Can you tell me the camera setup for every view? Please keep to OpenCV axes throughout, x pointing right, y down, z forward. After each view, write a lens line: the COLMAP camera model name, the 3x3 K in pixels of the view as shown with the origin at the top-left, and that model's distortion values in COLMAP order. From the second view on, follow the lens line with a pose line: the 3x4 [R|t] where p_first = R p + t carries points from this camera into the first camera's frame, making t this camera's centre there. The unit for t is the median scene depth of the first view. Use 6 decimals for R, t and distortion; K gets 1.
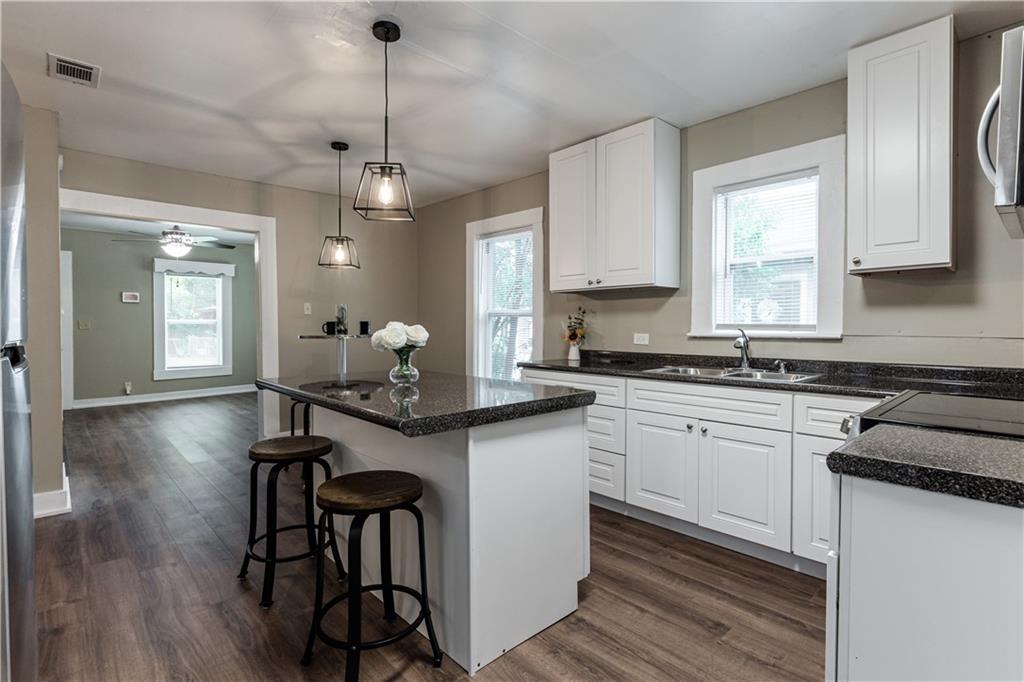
lens RADIAL K [[504.9, 0, 512.5], [0, 504.9, 335.0], [0, 0, 1]] dist [-0.015565, 0.000284]
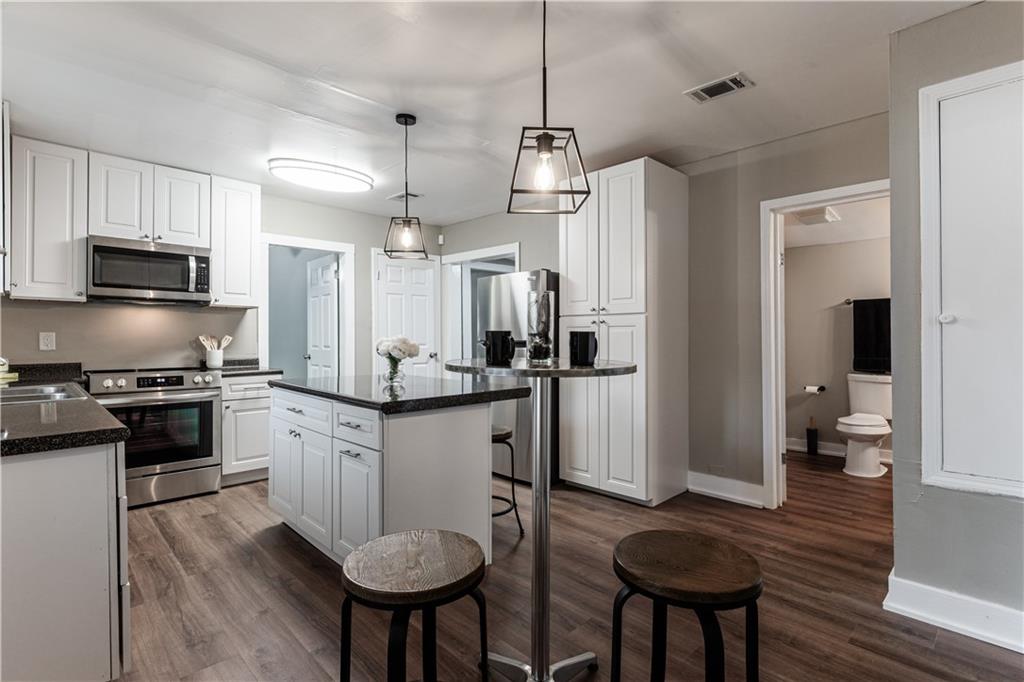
lens RADIAL K [[501.4, 0, 514.9], [0, 501.4, 338.2], [0, 0, 1]] dist [0.001897, -0.000497]
pose [[-0.999560, 0.000588, -0.029644, -0.356985], [-0.000173, 0.999671, 0.025646, -0.037537], [0.029650, 0.025640, -0.999231, 1.678946]]
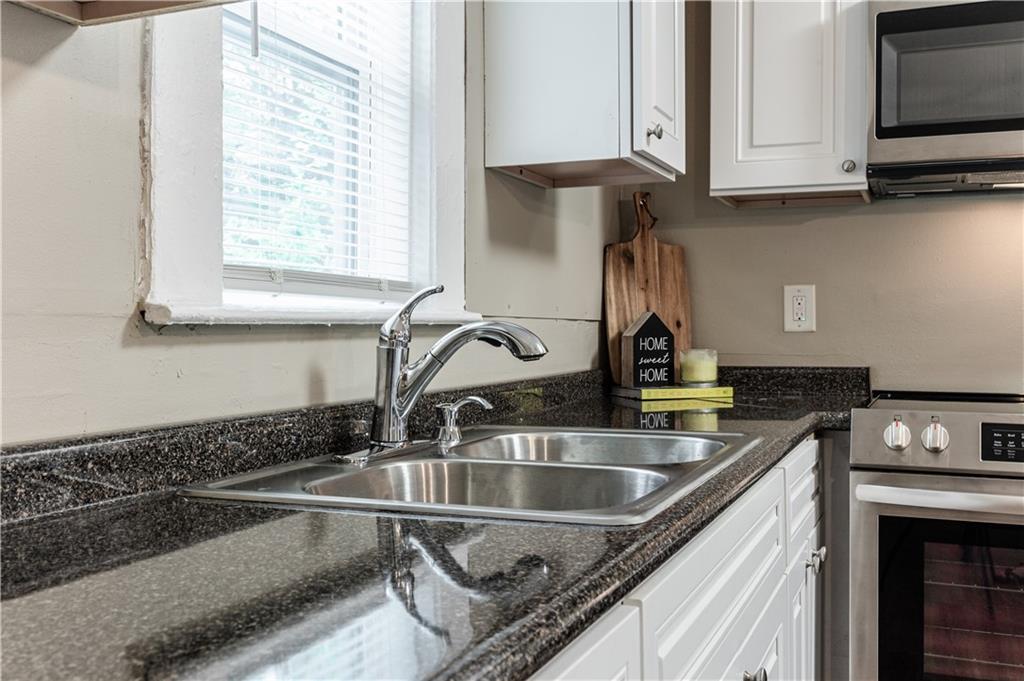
lens RADIAL K [[1007.7, 0, 510.4], [0, 1007.7, 330.3], [0, 0, 1]] dist [-0.003806, -0.010281]
pose [[-0.407368, 0.002940, 0.913259, -0.026141], [0.023050, 0.999709, 0.007063, 0.005945], [-0.912973, 0.023928, -0.407318, 1.096440]]
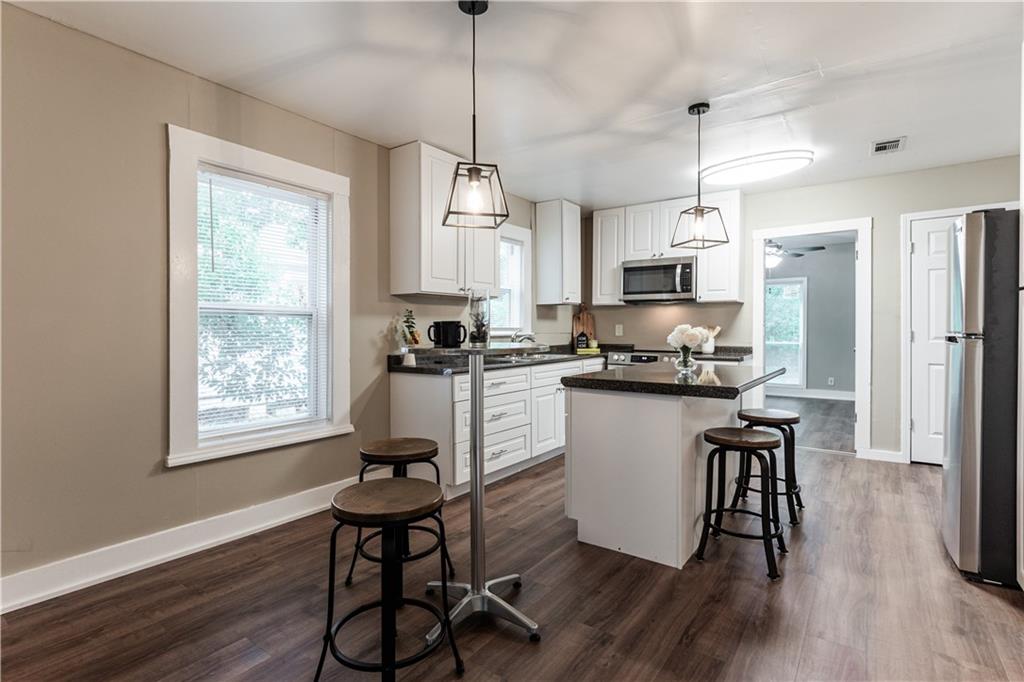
lens RADIAL K [[501.0, 0, 512.4], [0, 501.0, 334.3], [0, 0, 1]] dist [0.005253, 0.000622]
pose [[-0.198550, -0.010305, 0.980037, -1.048039], [0.023223, 0.999615, 0.015216, -0.023547], [-0.979816, 0.025781, -0.198234, 1.255042]]
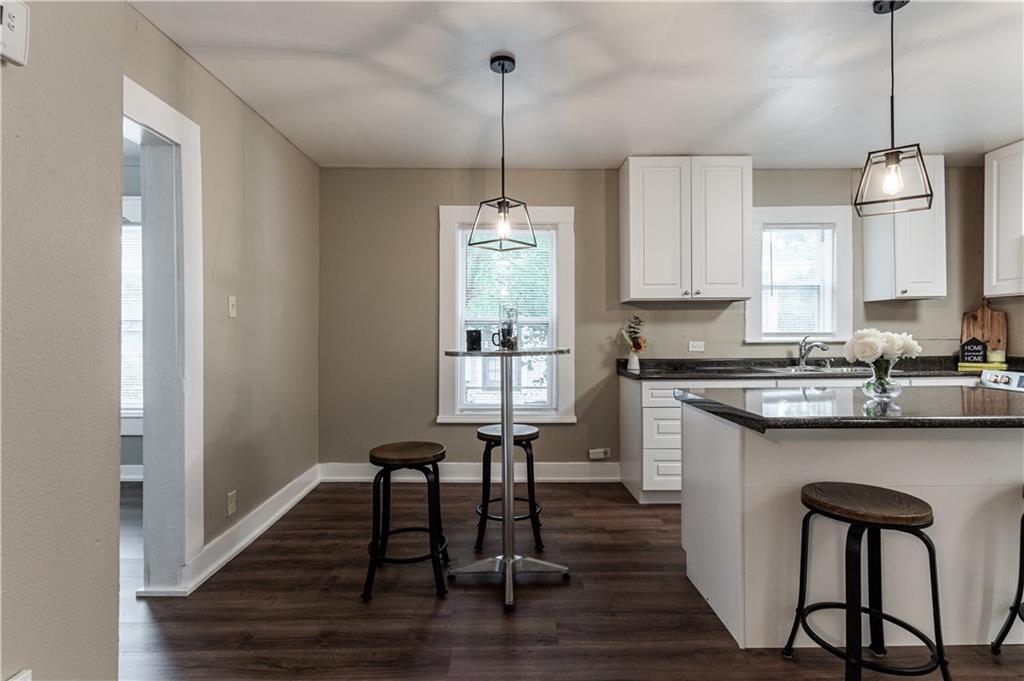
lens RADIAL K [[501.0, 0, 512.4], [0, 501.0, 333.8], [0, 0, 1]] dist [0.005253, 0.000622]
pose [[0.668308, -0.002405, 0.743881, -0.968923], [0.021250, 0.999648, -0.015859, -0.012716], [-0.743581, 0.026406, 0.668124, 0.654764]]
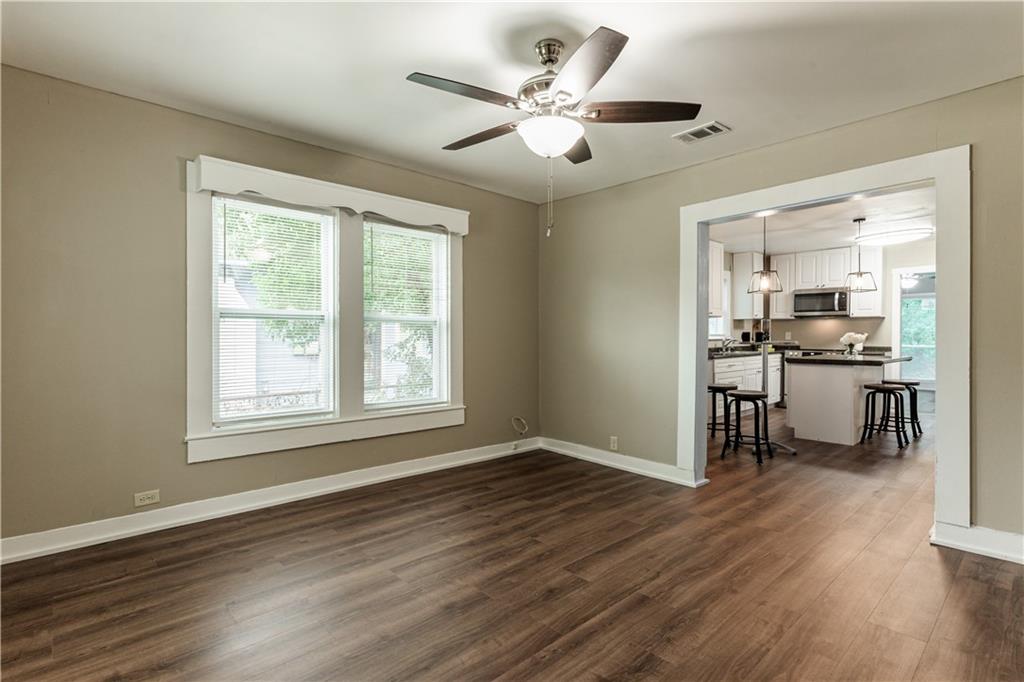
lens RADIAL K [[501.4, 0, 514.9], [0, 501.4, 338.2], [0, 0, 1]] dist [0.001897, -0.000497]
pose [[0.001775, -0.005568, 0.999983, -2.007661], [0.024521, 0.999684, 0.005523, -0.039629], [-0.999698, 0.024511, 0.001911, 1.963741]]
